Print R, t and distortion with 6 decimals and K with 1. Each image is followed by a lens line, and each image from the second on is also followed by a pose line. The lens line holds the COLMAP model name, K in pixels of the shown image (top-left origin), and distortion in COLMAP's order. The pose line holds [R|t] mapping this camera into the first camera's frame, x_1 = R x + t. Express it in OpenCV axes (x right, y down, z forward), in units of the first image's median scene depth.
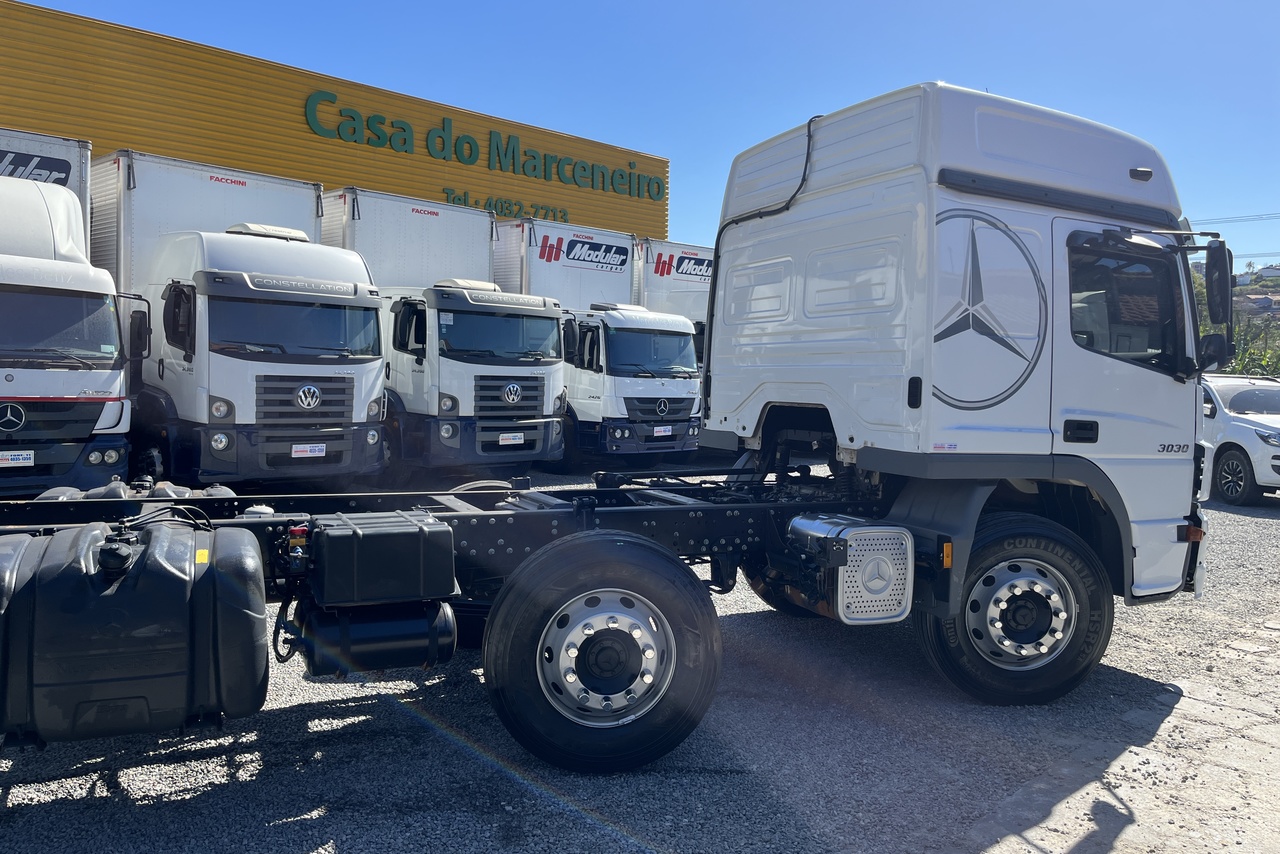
lens RADIAL K [[977.3, 0, 643.6], [0, 977.3, 434.8], [0, 0, 1]] dist [0.043998, -0.051871]
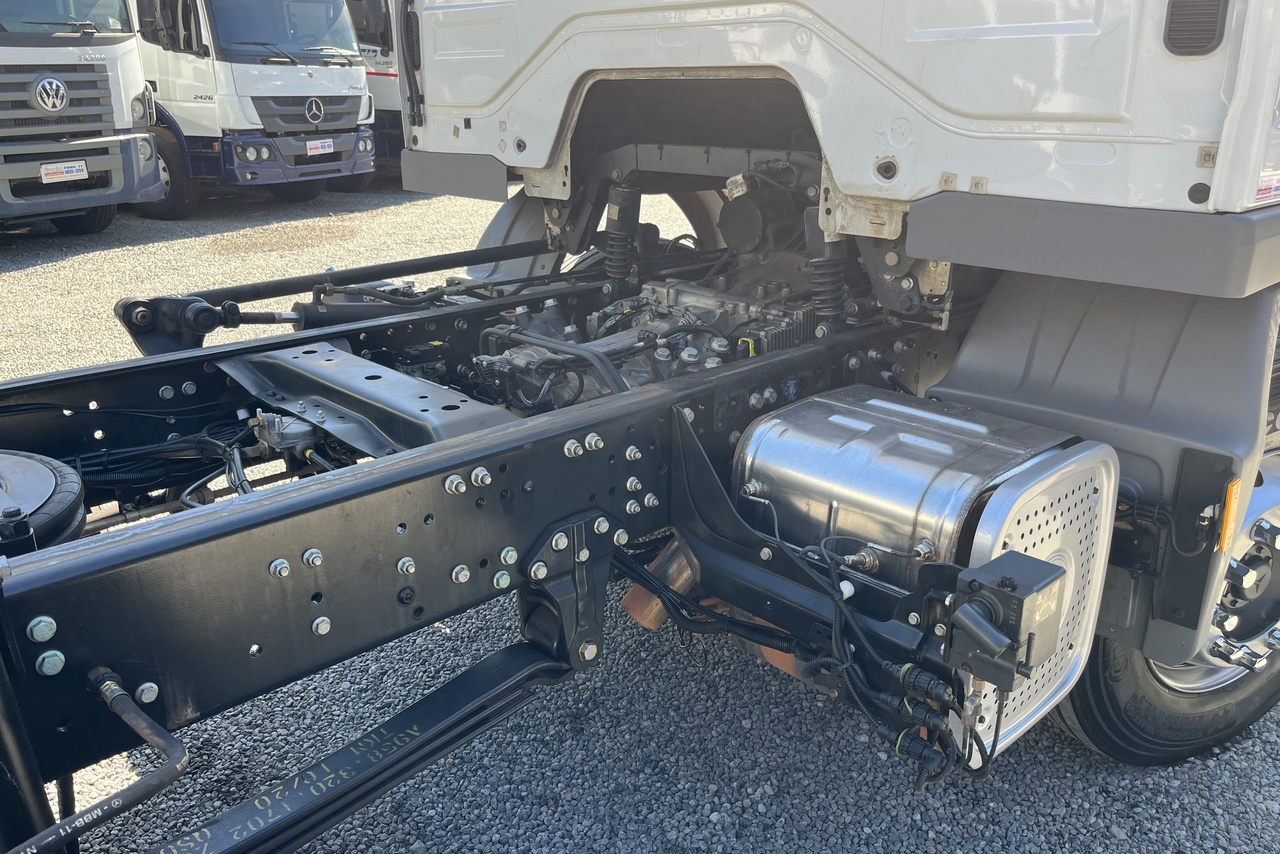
lens RADIAL K [[977.3, 0, 643.1], [0, 977.3, 438.2], [0, 0, 1]] dist [0.043998, -0.051871]
pose [[0.947753, -0.132913, 0.289996, 0.007912], [0.043073, 0.954060, 0.296503, -0.004404], [-0.316083, -0.268520, 0.909939, 0.271874]]
